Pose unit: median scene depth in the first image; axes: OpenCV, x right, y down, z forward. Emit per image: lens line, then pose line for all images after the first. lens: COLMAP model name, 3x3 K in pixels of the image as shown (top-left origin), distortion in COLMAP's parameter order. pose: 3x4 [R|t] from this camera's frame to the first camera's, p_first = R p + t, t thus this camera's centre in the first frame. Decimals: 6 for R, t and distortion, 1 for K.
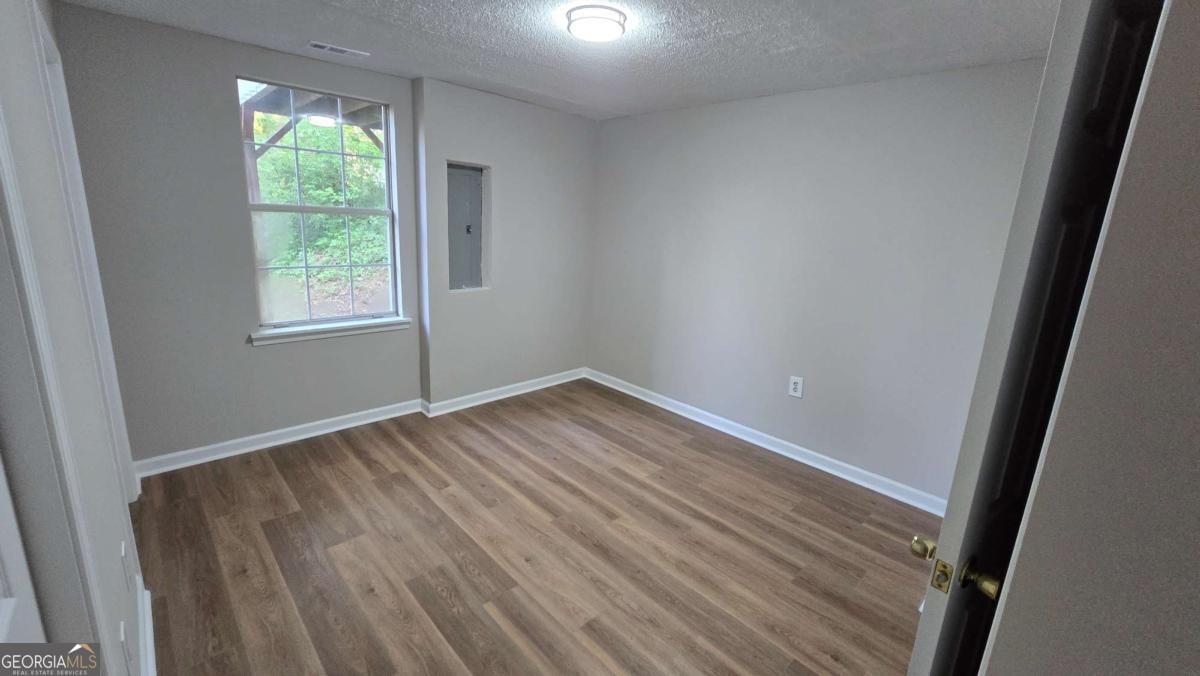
lens RADIAL K [[490.1, 0, 597.1], [0, 490.1, 328.4], [0, 0, 1]] dist [-0.003996, 0.001177]
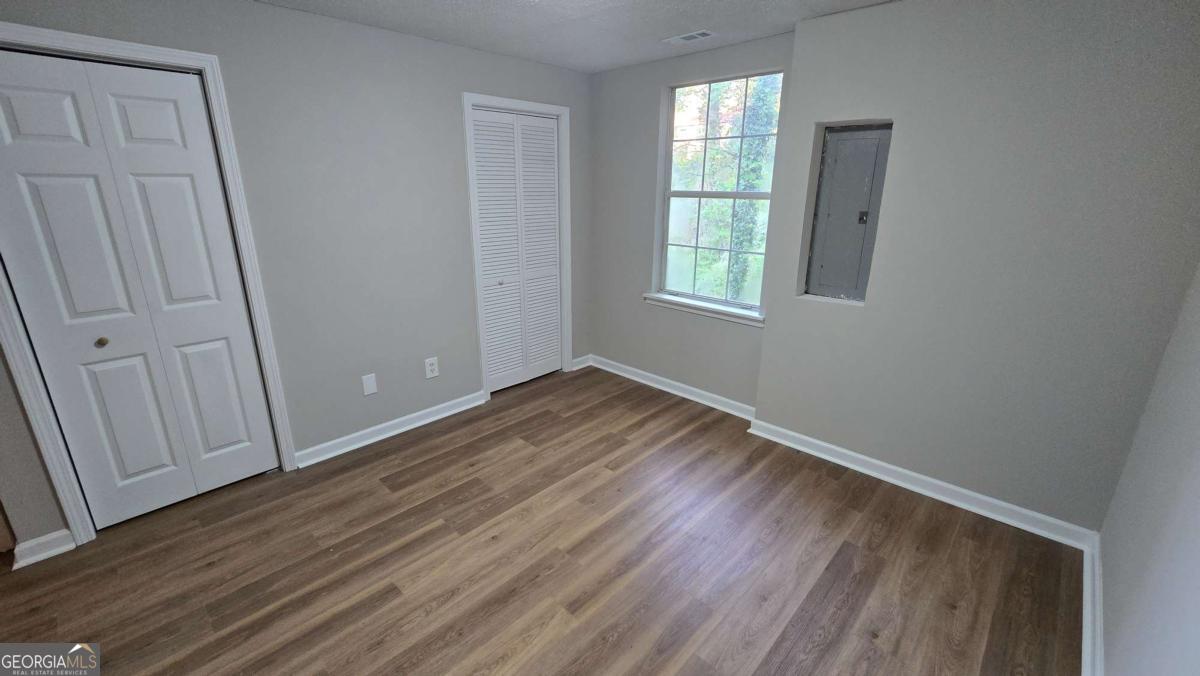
lens RADIAL K [[492.0, 0, 599.9], [0, 492.0, 325.7], [0, 0, 1]] dist [-0.007938, -0.000083]
pose [[0.047407, 0.227316, -0.972666, 0.612666], [-0.226041, 0.950942, 0.211222, -0.165366], [0.972964, 0.209849, 0.096464, 0.836503]]
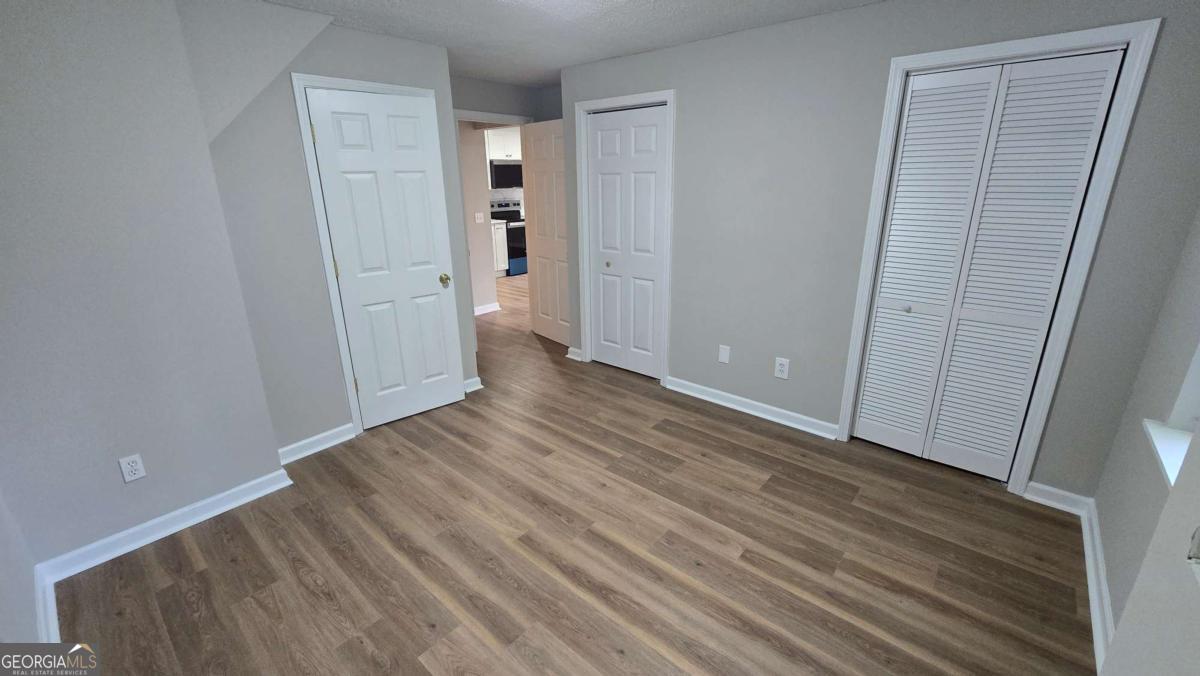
lens RADIAL K [[490.1, 0, 597.1], [0, 490.1, 328.4], [0, 0, 1]] dist [-0.003996, 0.001177]
pose [[-0.994630, -0.008080, -0.103175, -0.002216], [-0.058506, 0.866252, 0.496170, -0.350202], [0.085367, 0.499542, -0.862073, 1.487395]]
